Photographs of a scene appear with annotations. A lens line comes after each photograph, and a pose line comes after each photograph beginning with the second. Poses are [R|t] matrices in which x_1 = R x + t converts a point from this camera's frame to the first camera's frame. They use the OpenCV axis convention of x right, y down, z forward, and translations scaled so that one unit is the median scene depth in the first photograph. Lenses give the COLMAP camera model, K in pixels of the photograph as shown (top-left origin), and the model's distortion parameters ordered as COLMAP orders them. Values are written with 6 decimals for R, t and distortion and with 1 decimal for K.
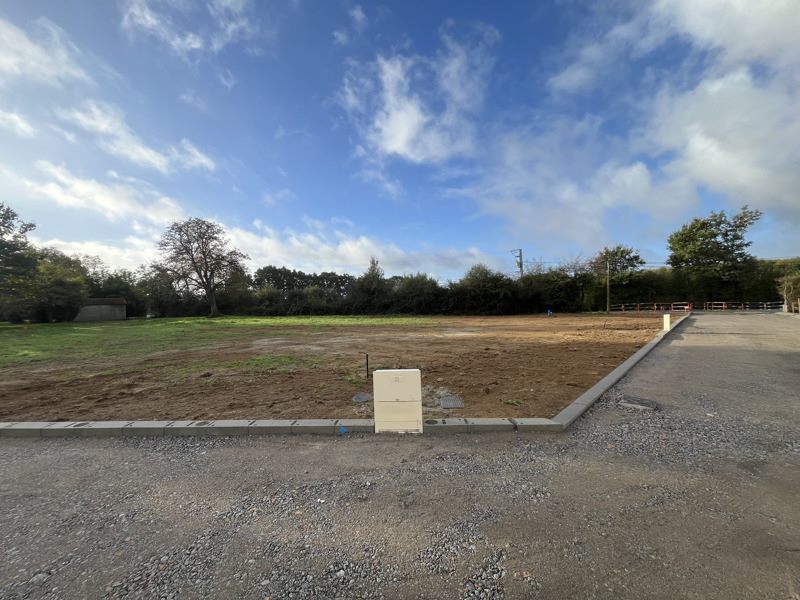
lens RADIAL K [[325.6, 0, 398.6], [0, 325.6, 299.5], [0, 0, 1]] dist [-0.004108, -0.000666]
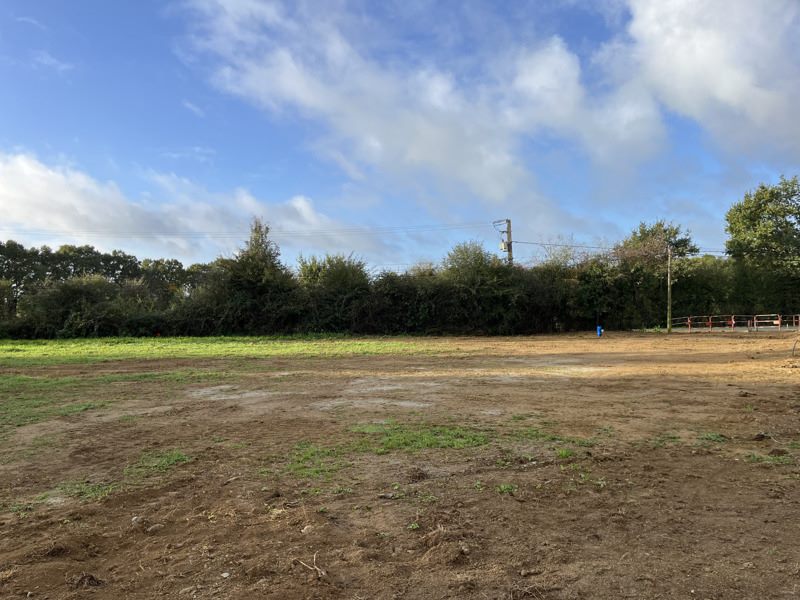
lens RADIAL K [[612.7, 0, 399.9], [0, 612.7, 300.0], [0, 0, 1]] dist [0.027638, -0.009294]
pose [[0.953799, 0.013267, 0.300151, -0.145336], [-0.010120, 0.999876, -0.012034, 0.001954], [-0.300274, 0.008440, 0.953816, 0.040681]]
